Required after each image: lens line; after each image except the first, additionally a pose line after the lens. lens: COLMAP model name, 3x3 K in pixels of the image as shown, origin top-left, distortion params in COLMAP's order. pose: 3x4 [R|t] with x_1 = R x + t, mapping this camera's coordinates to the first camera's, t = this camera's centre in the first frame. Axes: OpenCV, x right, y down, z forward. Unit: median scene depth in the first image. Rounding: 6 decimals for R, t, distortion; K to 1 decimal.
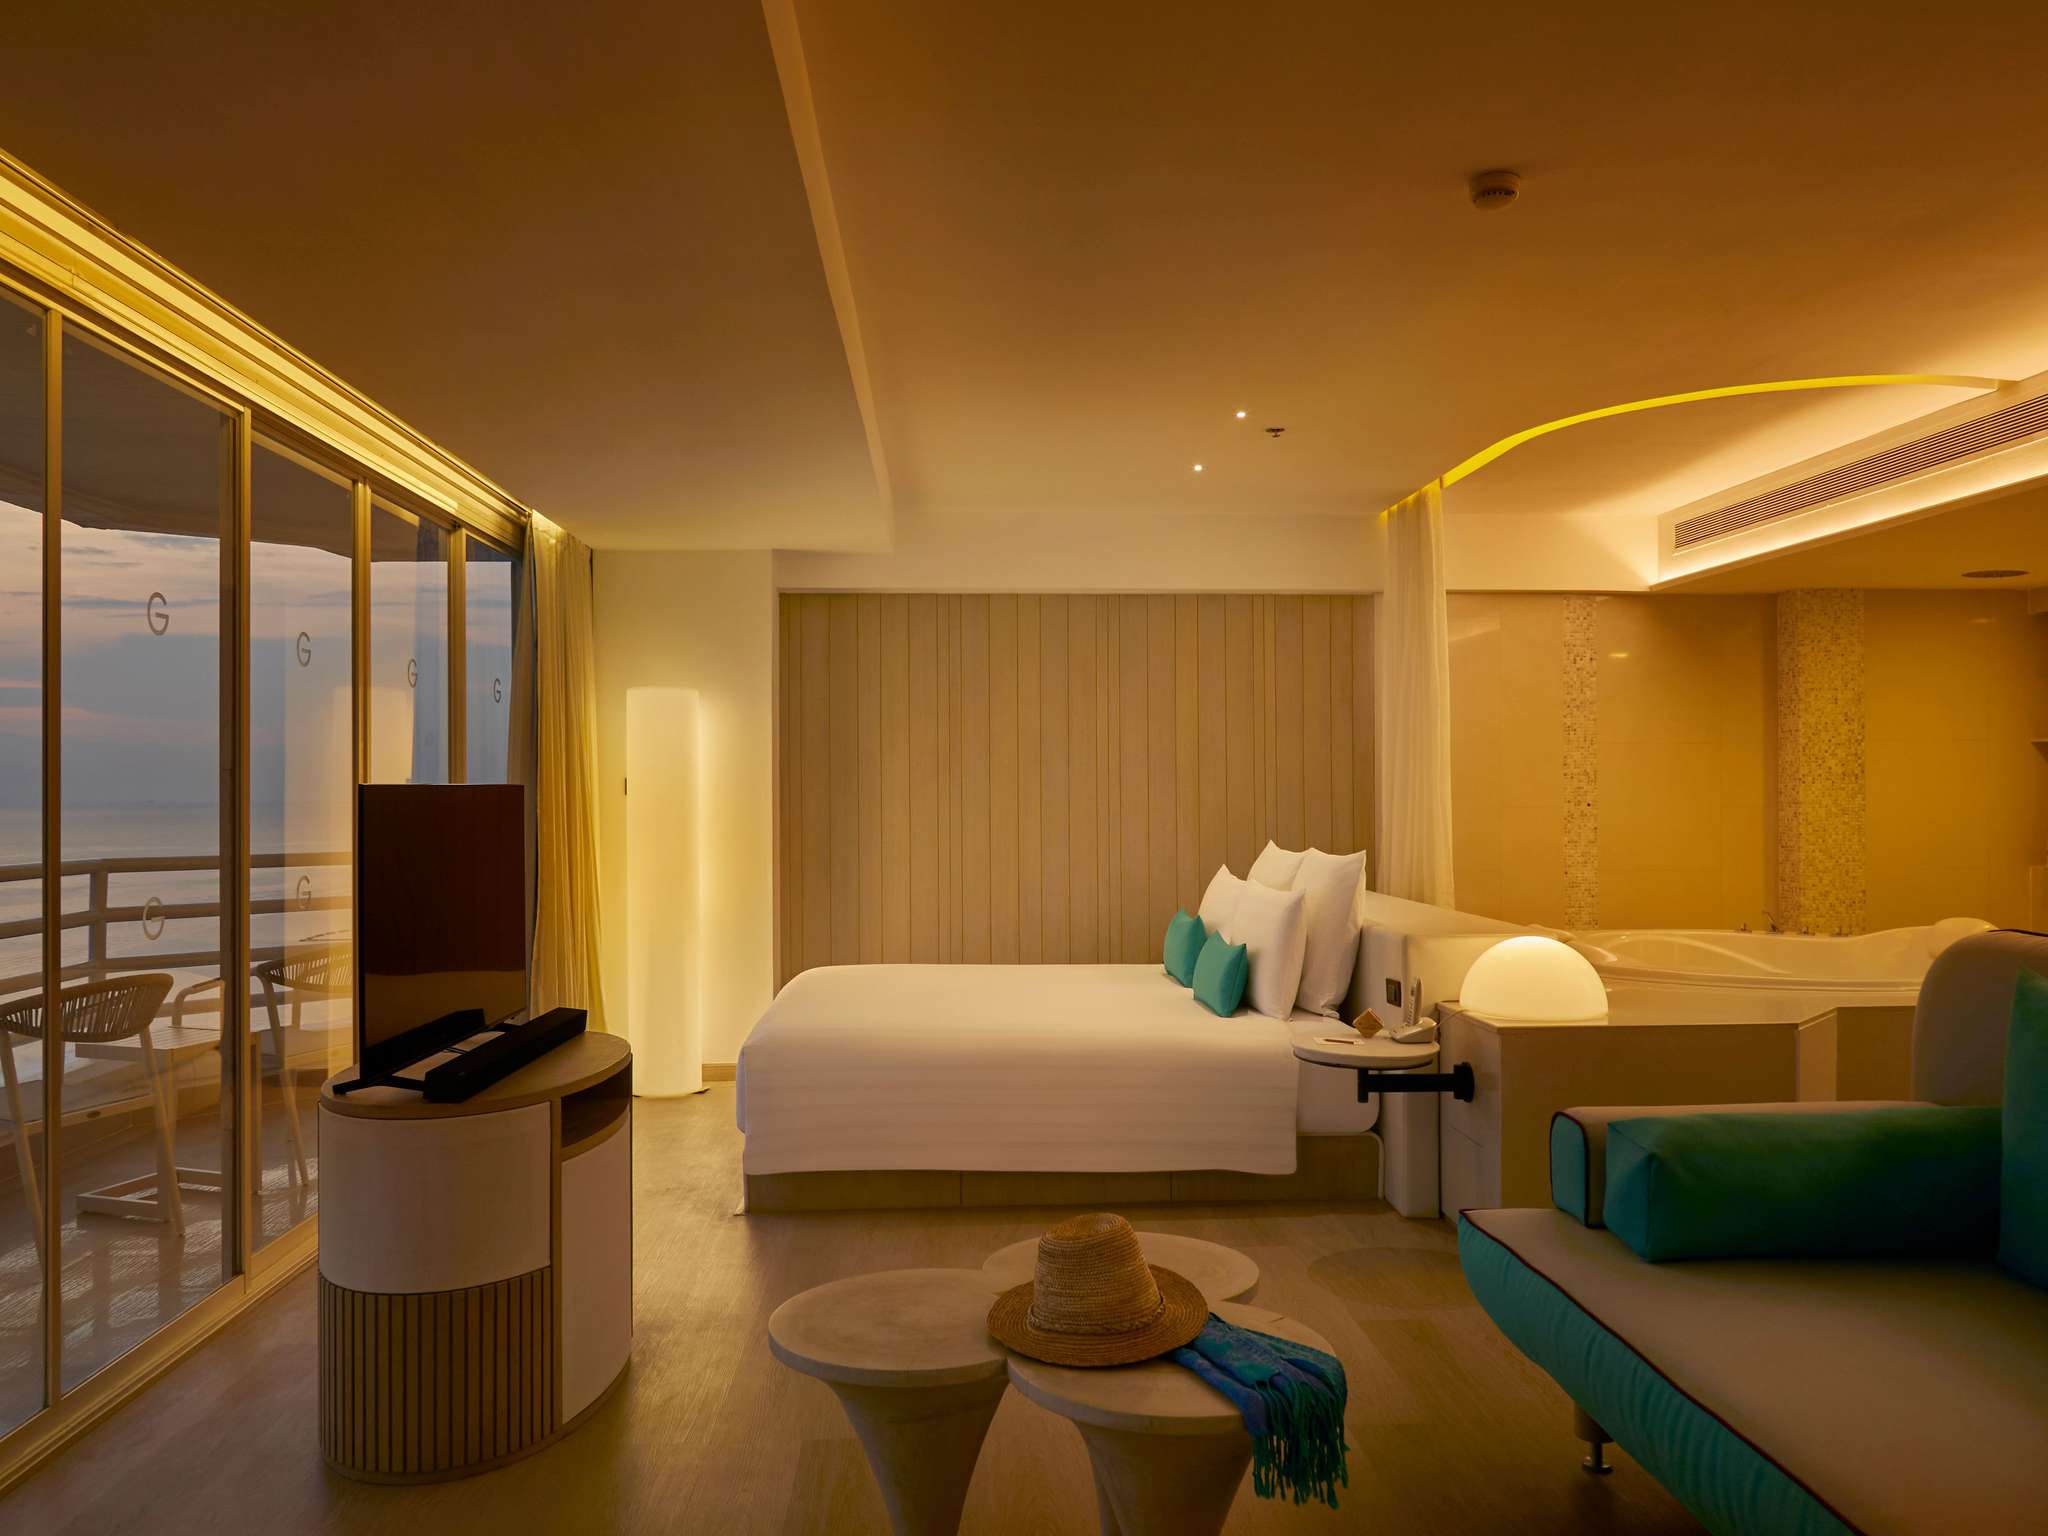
lens RADIAL K [[1542.9, 0, 1024.9], [0, 1542.9, 775.4], [0, 0, 1]] dist [-0.000675, -0.000596]
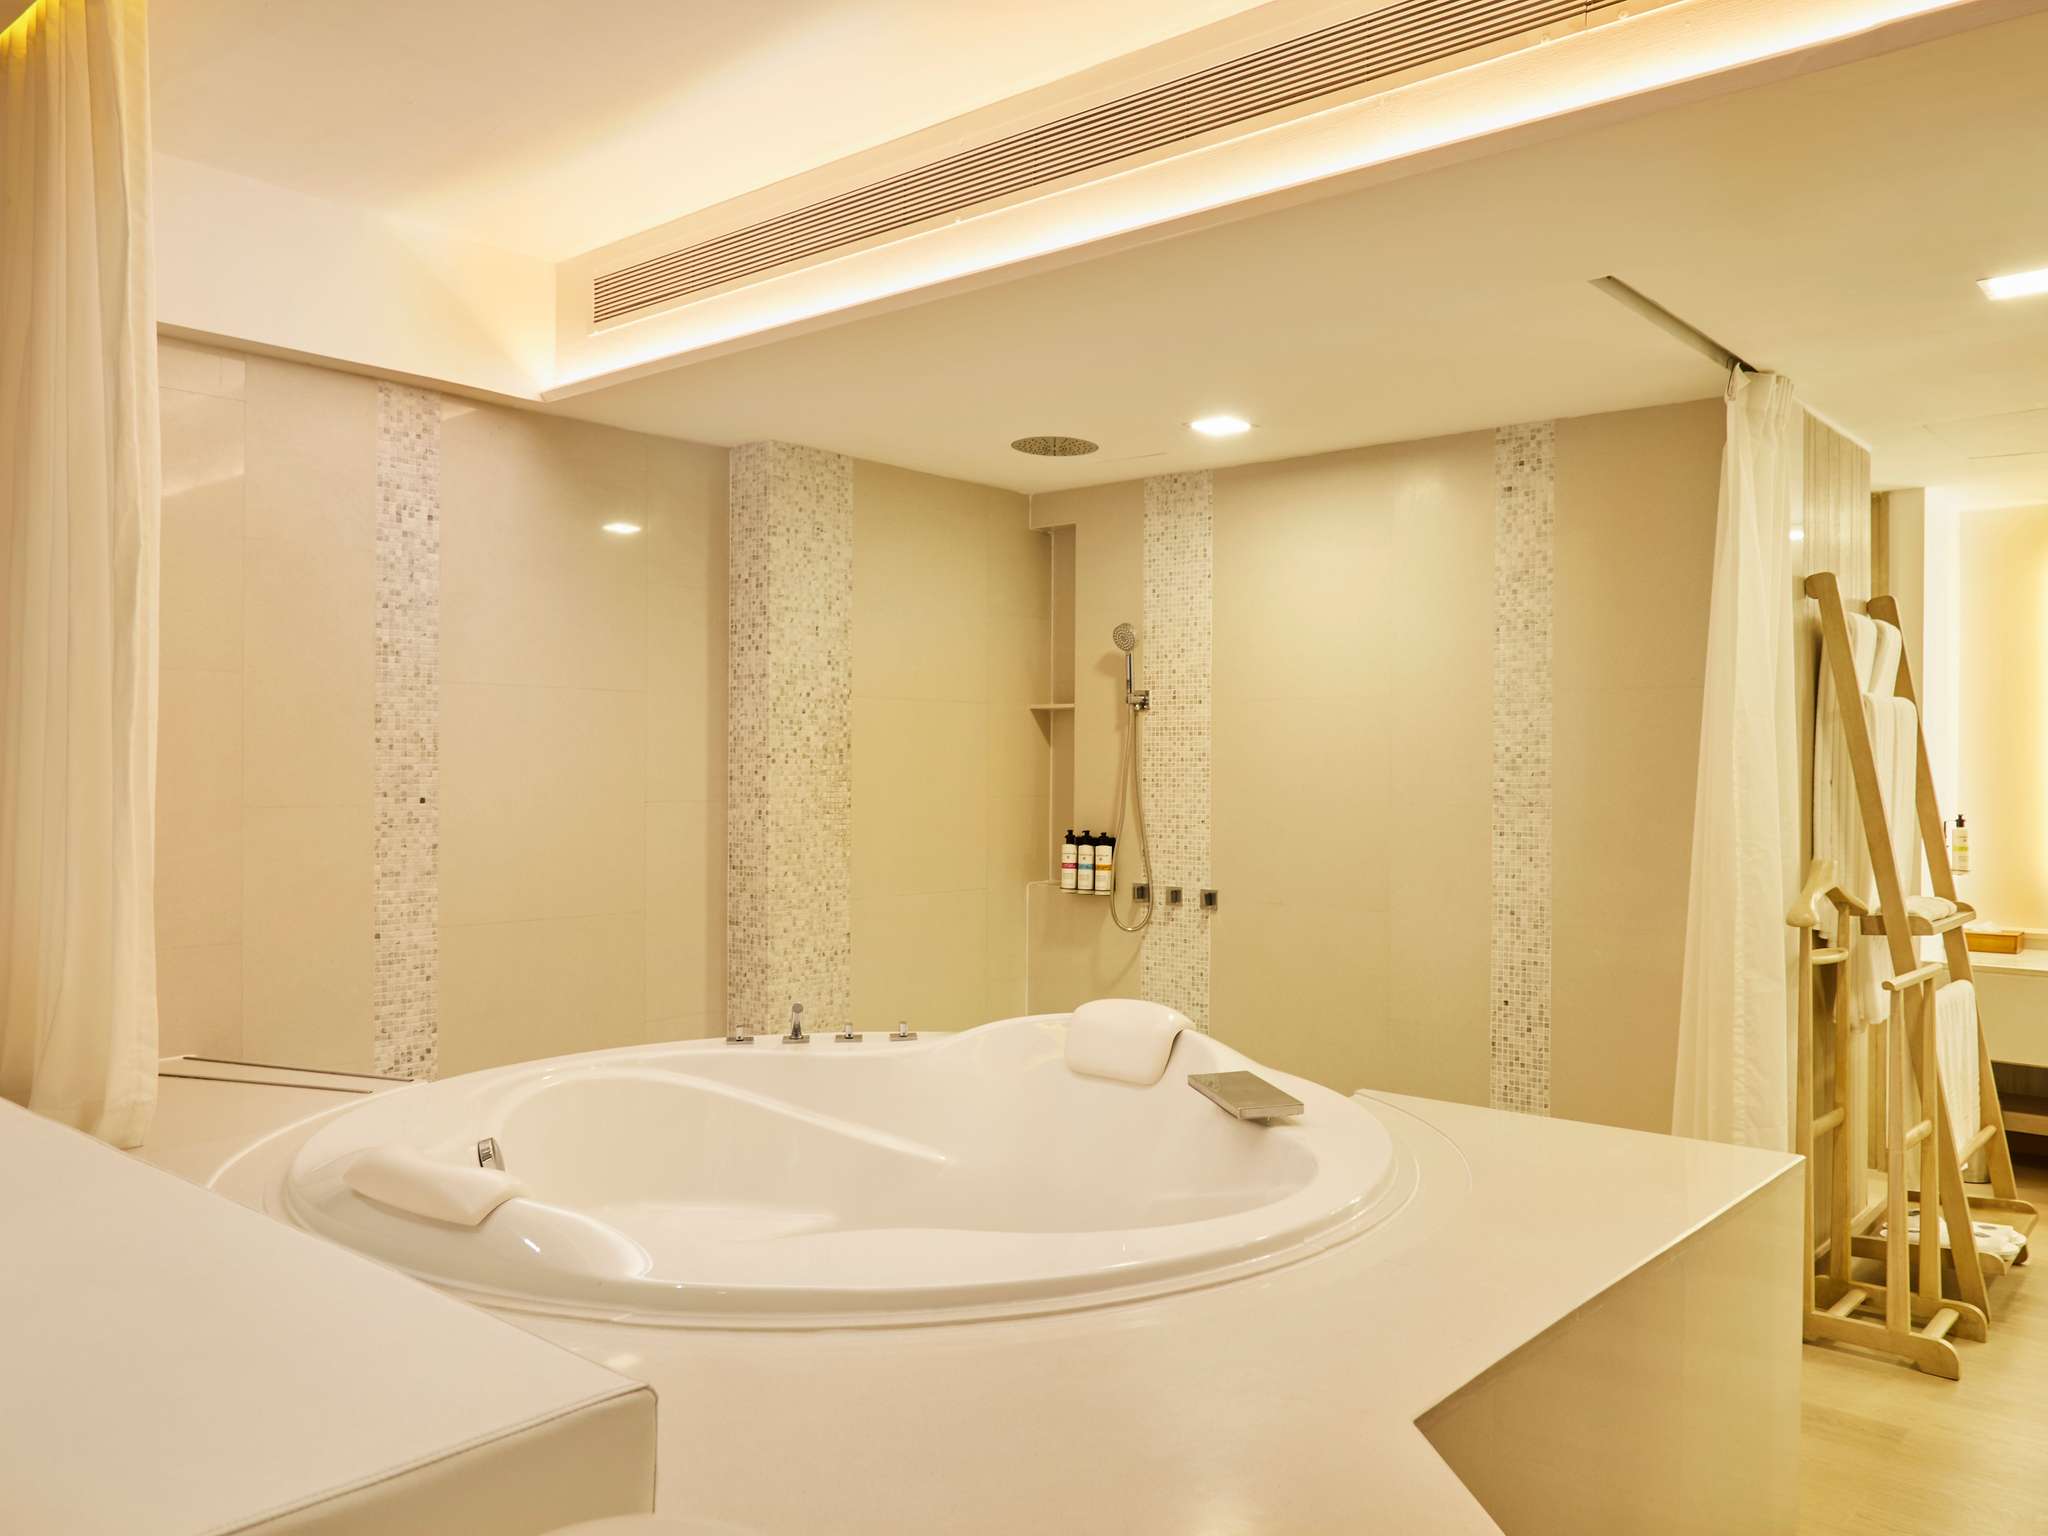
lens RADIAL K [[1542.9, 0, 1024.9], [0, 1542.9, 775.4], [0, 0, 1]] dist [-0.000675, -0.000596]
pose [[0.691407, 0.005019, 0.722448, 0.135546], [-0.014074, 0.999880, 0.006523, 0.004655], [-0.722328, -0.014678, 0.691395, 0.509362]]
